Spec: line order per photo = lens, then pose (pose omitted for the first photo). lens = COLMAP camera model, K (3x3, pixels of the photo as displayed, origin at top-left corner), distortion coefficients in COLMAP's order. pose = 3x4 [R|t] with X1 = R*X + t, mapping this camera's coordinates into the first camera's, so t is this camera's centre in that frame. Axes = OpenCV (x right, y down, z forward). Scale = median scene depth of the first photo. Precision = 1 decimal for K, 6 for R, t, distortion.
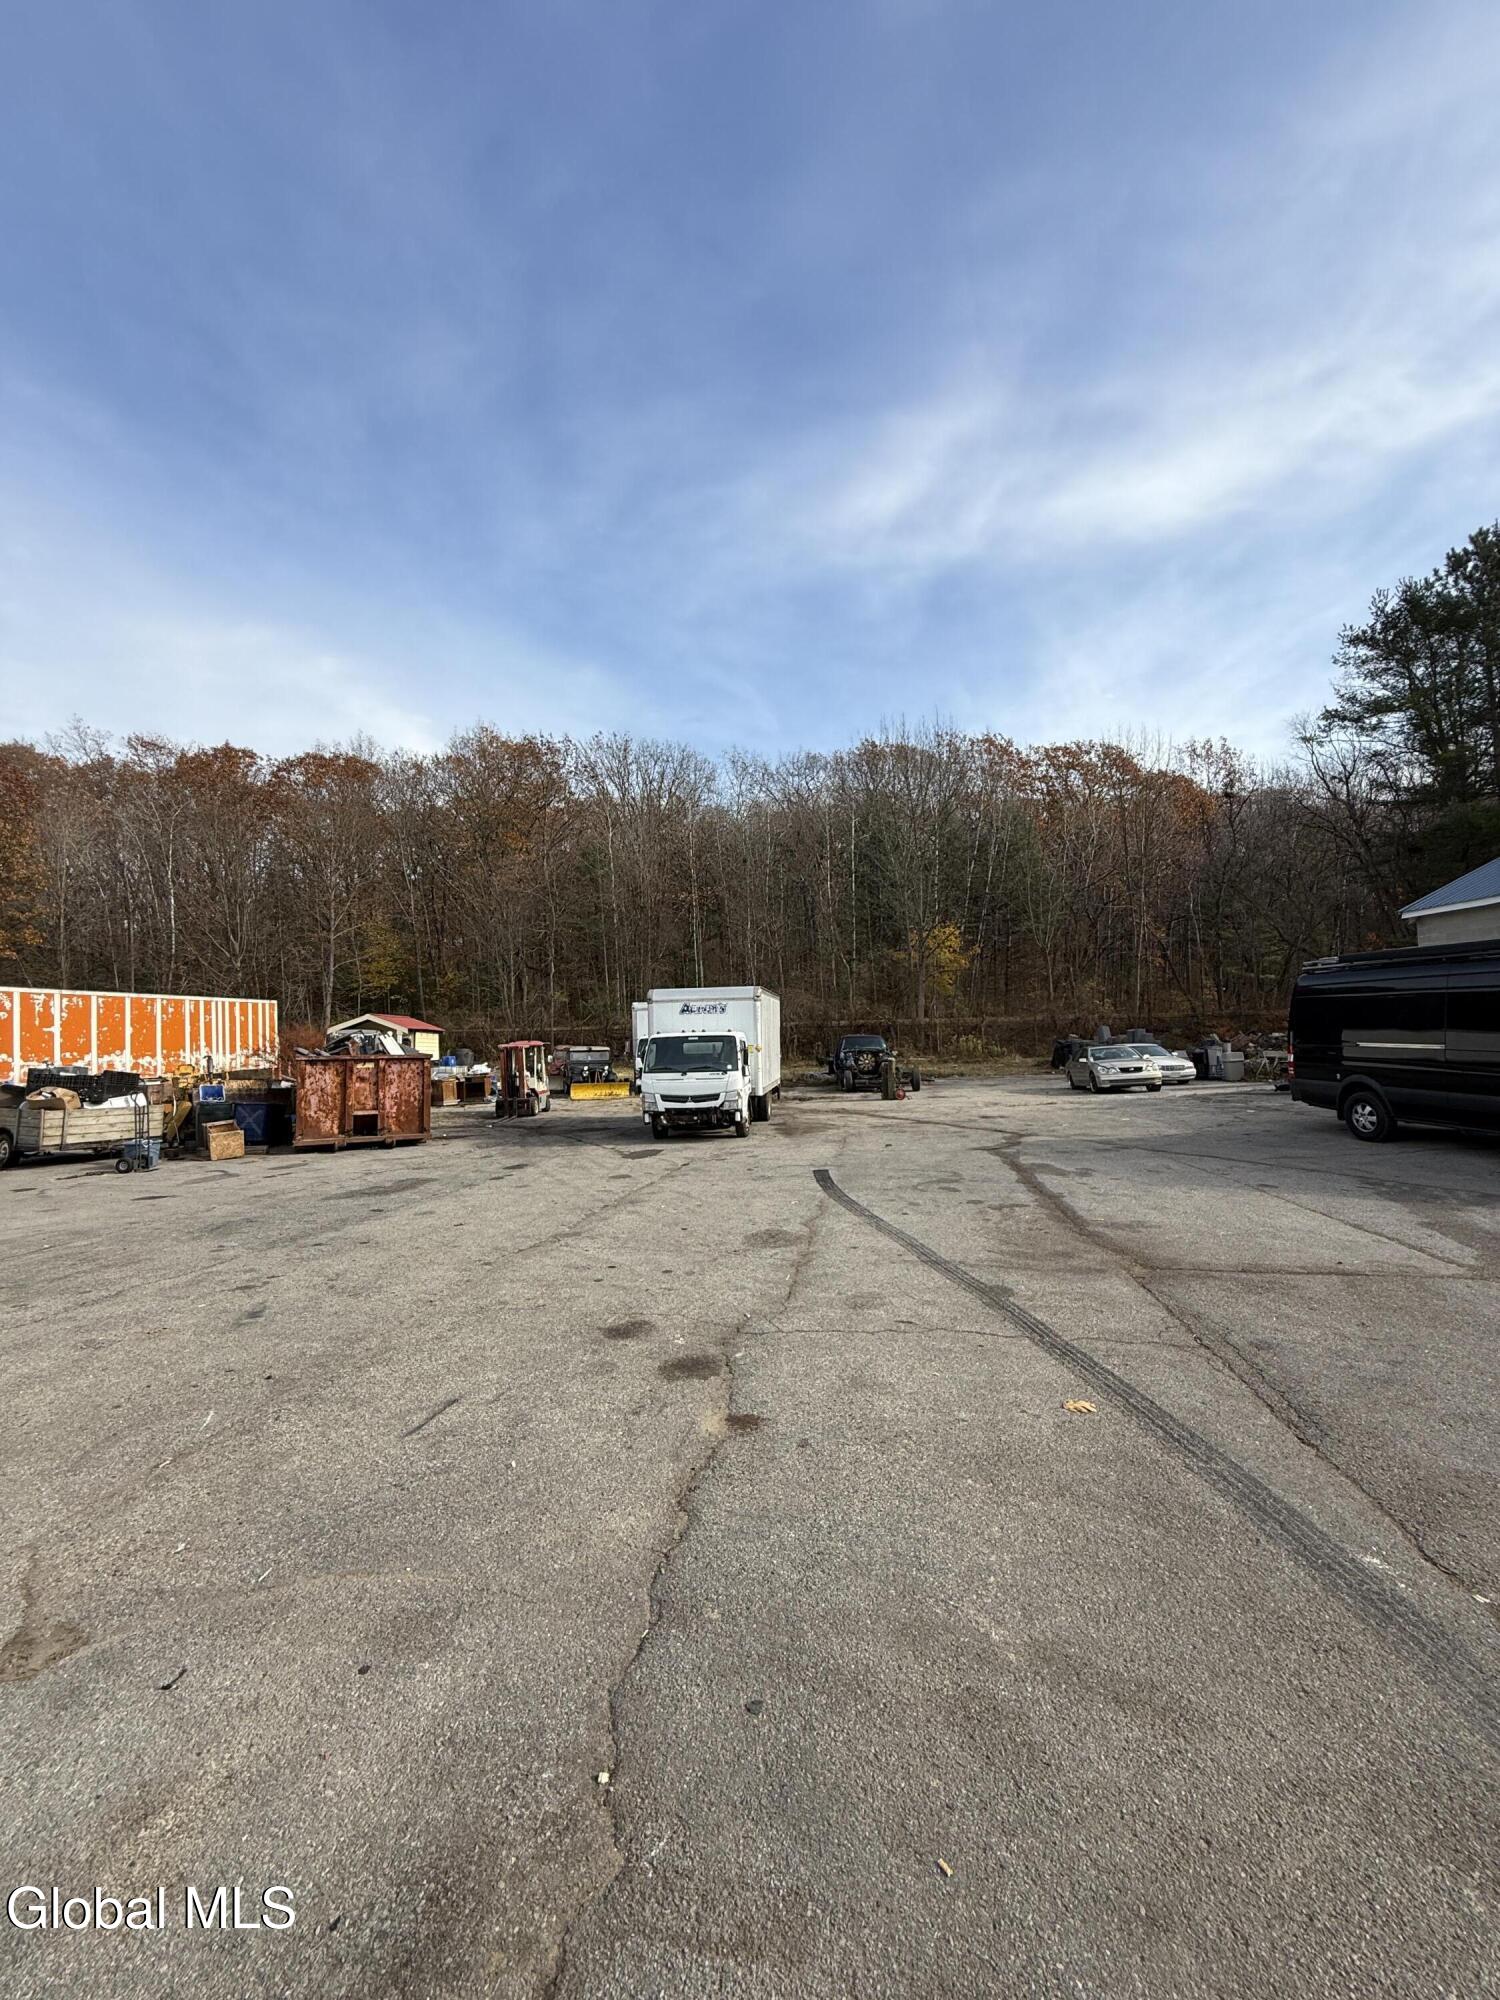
lens RADIAL K [[798.6, 0, 757.2], [0, 798.6, 996.2], [0, 0, 1]] dist [0.000376, -0.000013]
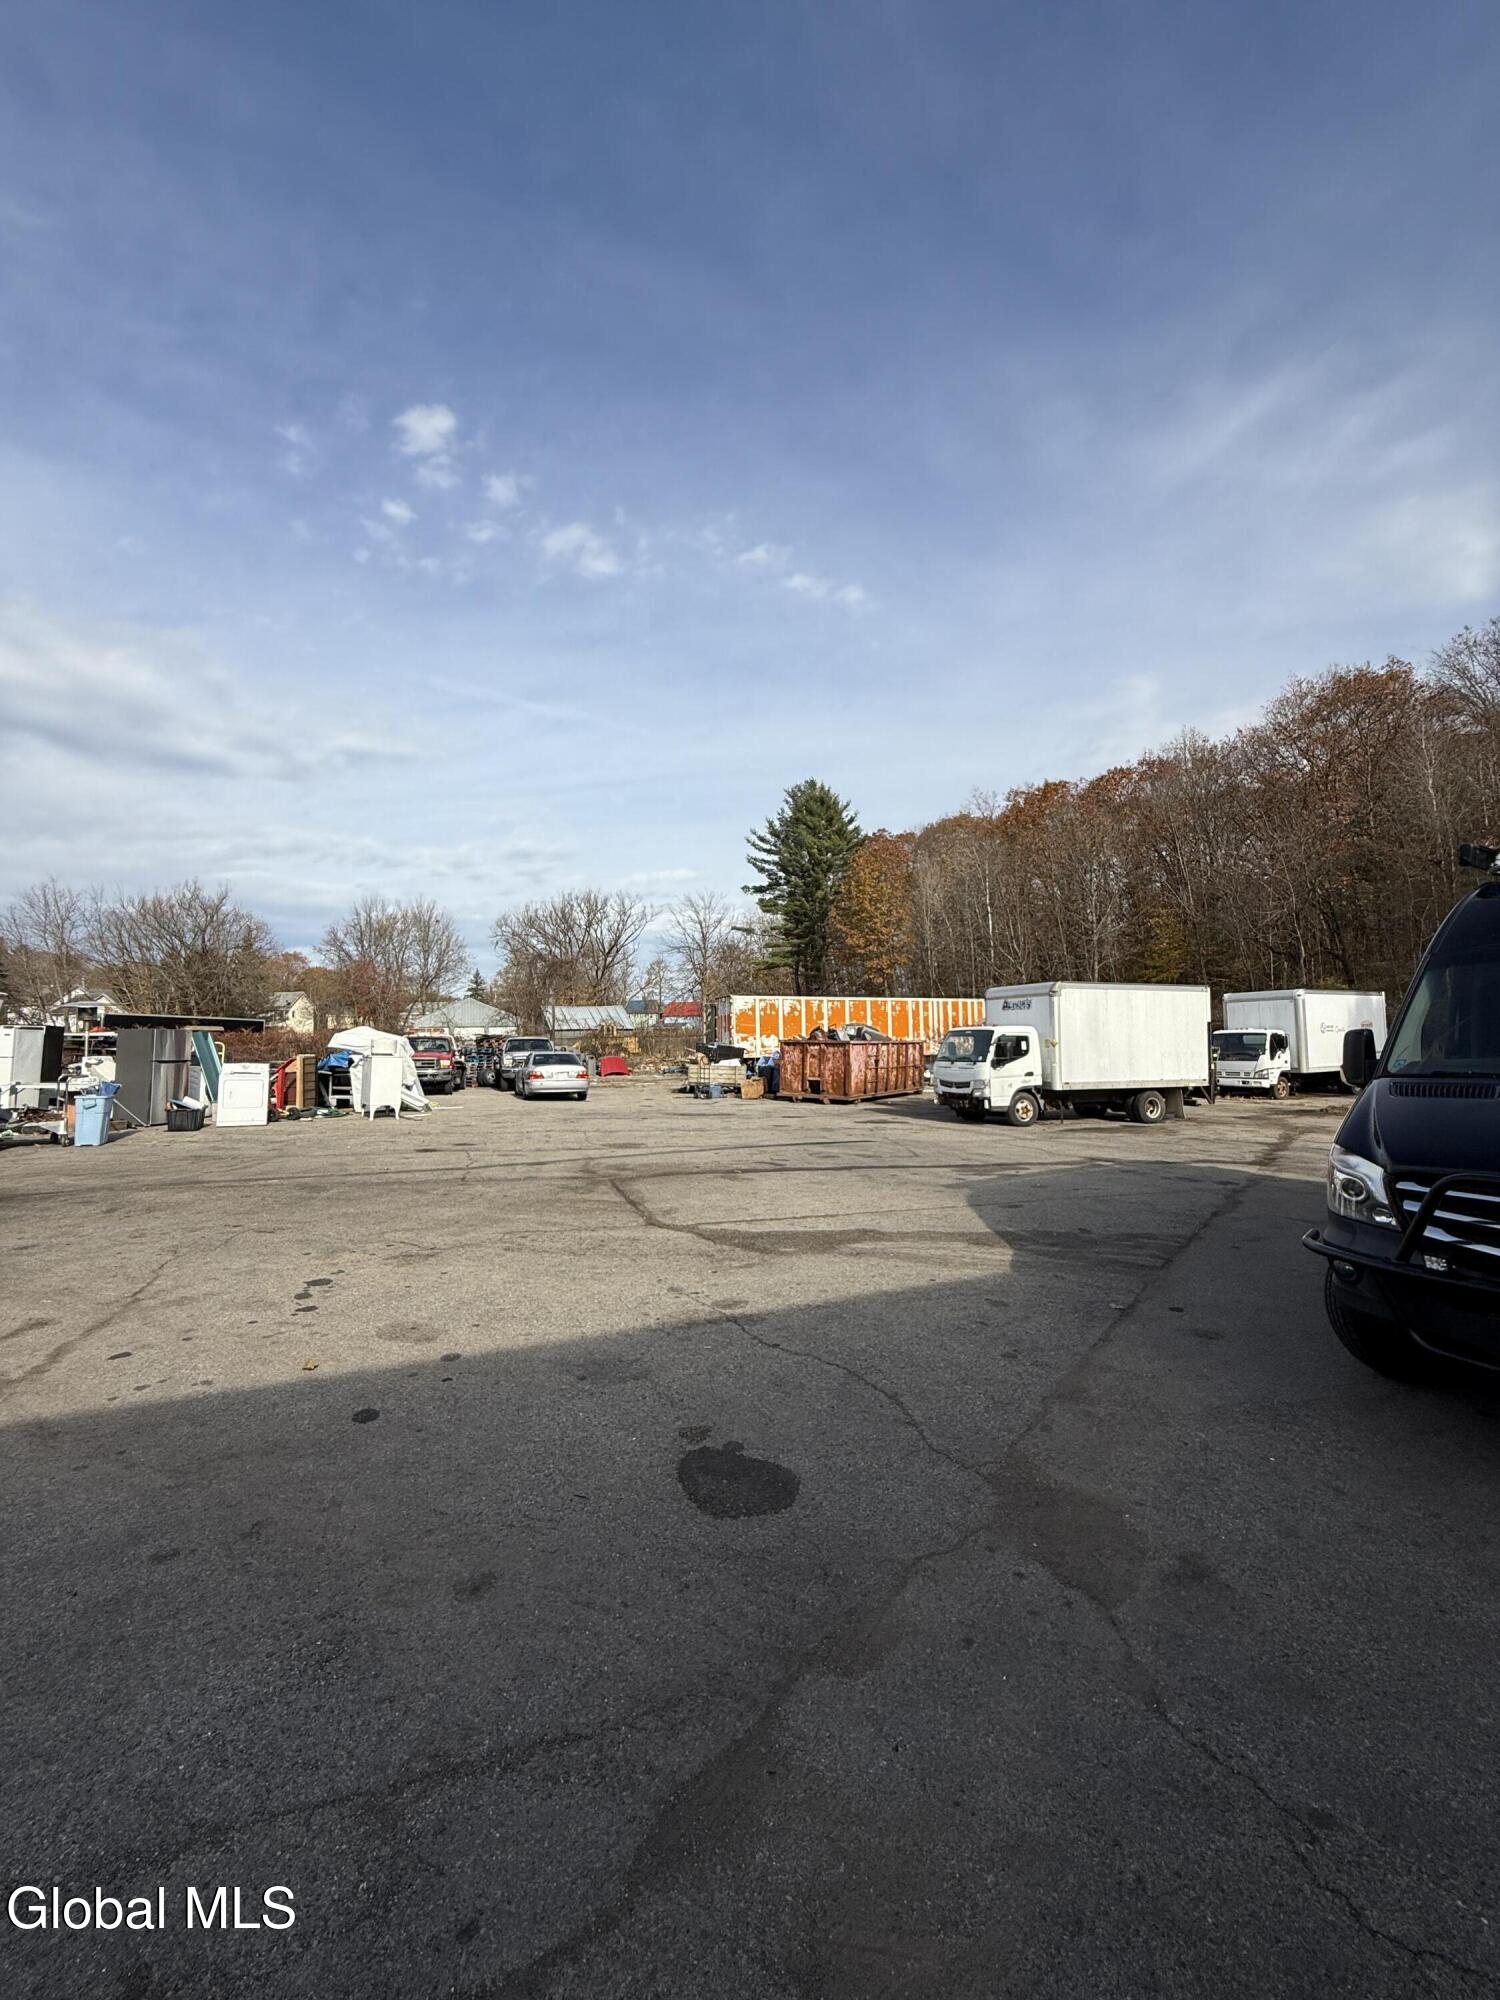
lens RADIAL K [[798.6, 0, 746.2], [0, 798.6, 1007.2], [0, 0, 1]] dist [0.000376, -0.000013]
pose [[0.457022, -0.012941, -0.889361, 0.729532], [0.034095, 0.999414, 0.002978, 0.003300], [0.888802, -0.031684, 0.457195, 0.195365]]
